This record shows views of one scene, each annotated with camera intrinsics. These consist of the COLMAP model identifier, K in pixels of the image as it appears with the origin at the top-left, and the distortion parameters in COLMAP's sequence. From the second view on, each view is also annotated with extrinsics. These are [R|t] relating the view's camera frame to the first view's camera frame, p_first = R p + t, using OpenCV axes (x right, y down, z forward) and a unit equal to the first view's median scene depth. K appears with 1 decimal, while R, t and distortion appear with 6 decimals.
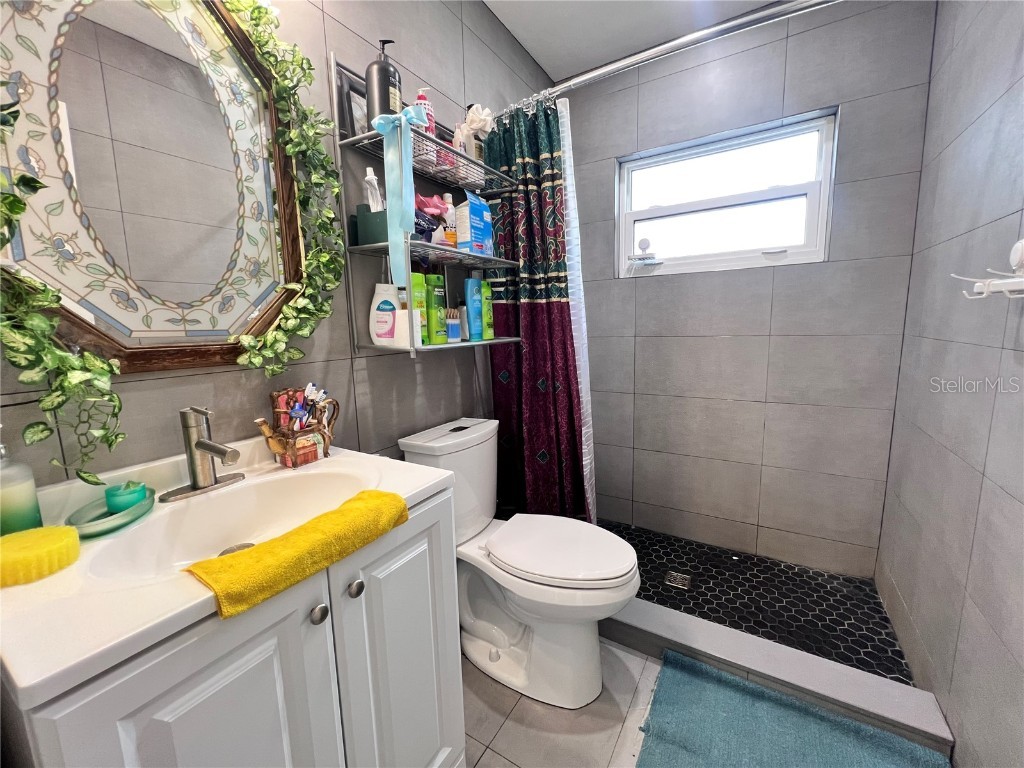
lens RADIAL K [[411.8, 0, 512.2], [0, 411.8, 383.2], [0, 0, 1]] dist [-0.000355, 0.000387]
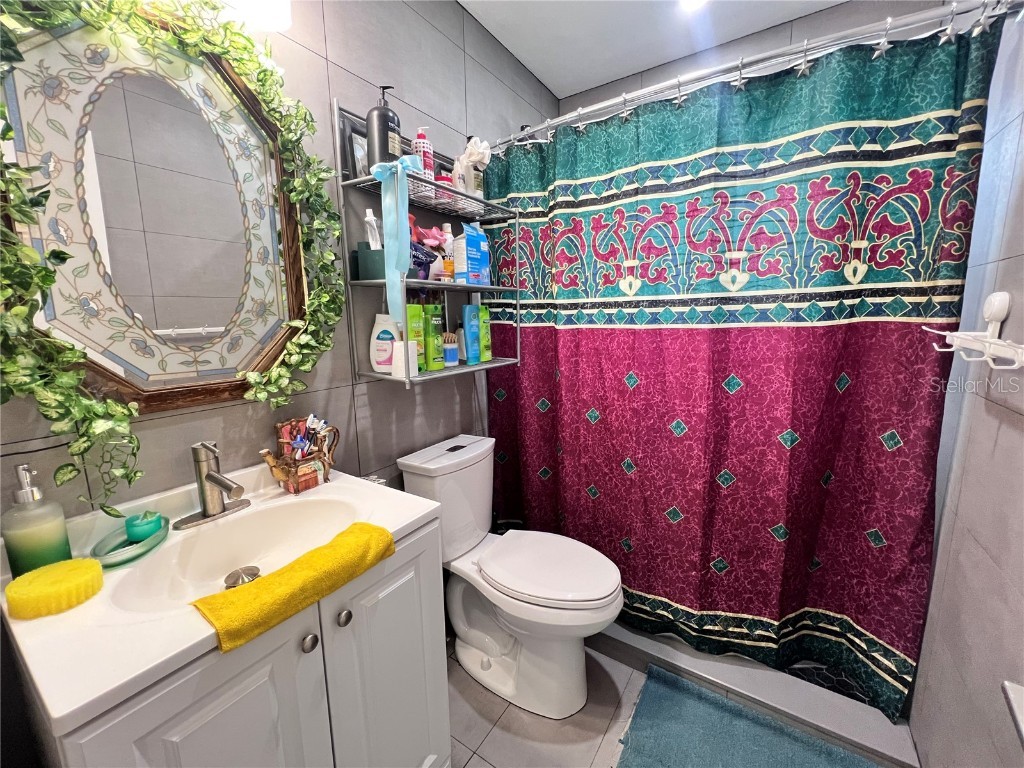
lens RADIAL K [[412.1, 0, 512.0], [0, 412.1, 384.7], [0, 0, 1]] dist [0.000308, 0.000810]
pose [[0.999418, 0.015140, -0.030556, 0.068096], [-0.014646, 0.999759, 0.016329, -0.108798], [0.030796, -0.015872, 0.999400, -0.061670]]
